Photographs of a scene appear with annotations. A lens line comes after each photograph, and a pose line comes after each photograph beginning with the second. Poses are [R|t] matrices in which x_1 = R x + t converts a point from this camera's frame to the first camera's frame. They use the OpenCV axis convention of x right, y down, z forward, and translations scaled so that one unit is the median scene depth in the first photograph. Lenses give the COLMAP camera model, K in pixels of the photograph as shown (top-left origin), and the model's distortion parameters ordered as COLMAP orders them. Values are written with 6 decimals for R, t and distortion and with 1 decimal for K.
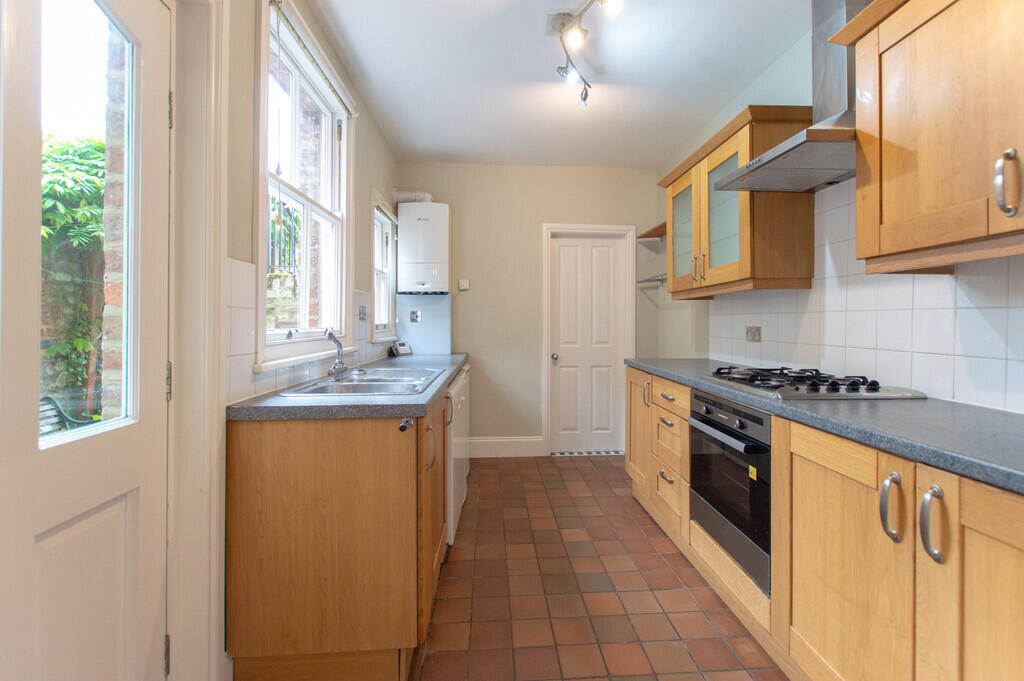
lens RADIAL K [[479.2, 0, 513.2], [0, 479.2, 314.5], [0, 0, 1]] dist [0.000478, -0.000147]
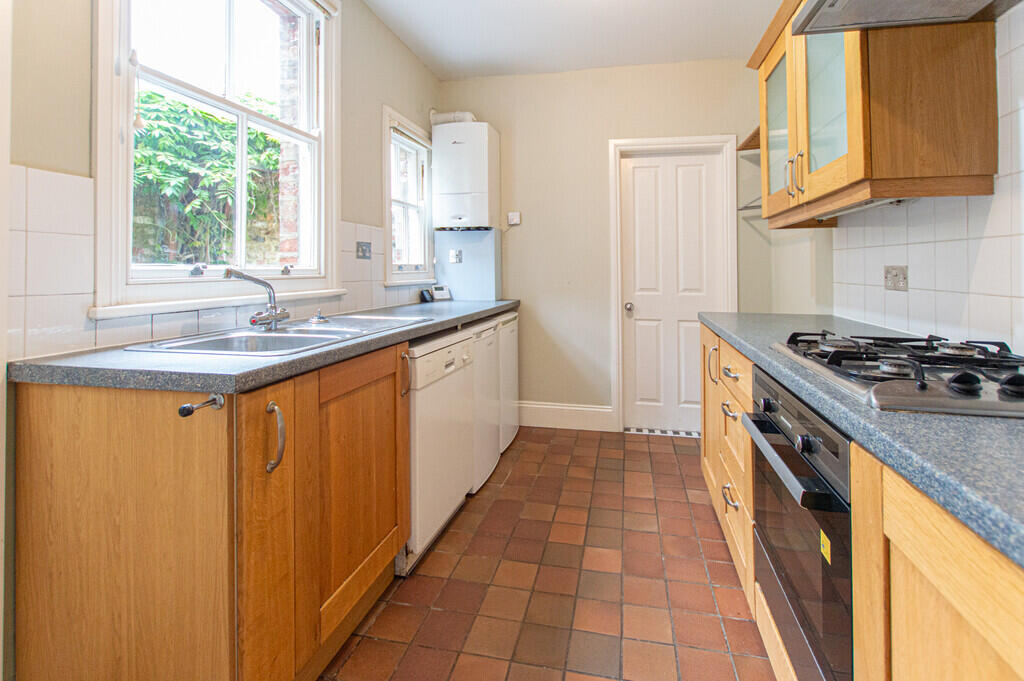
lens RADIAL K [[494.0, 0, 514.5], [0, 494.0, 252.8], [0, 0, 1]] dist [0.000129, -0.000626]
pose [[0.961738, -0.006025, -0.273906, 0.173923], [0.001558, 0.999862, -0.016521, 0.015477], [0.273967, 0.015462, 0.961615, 0.213782]]
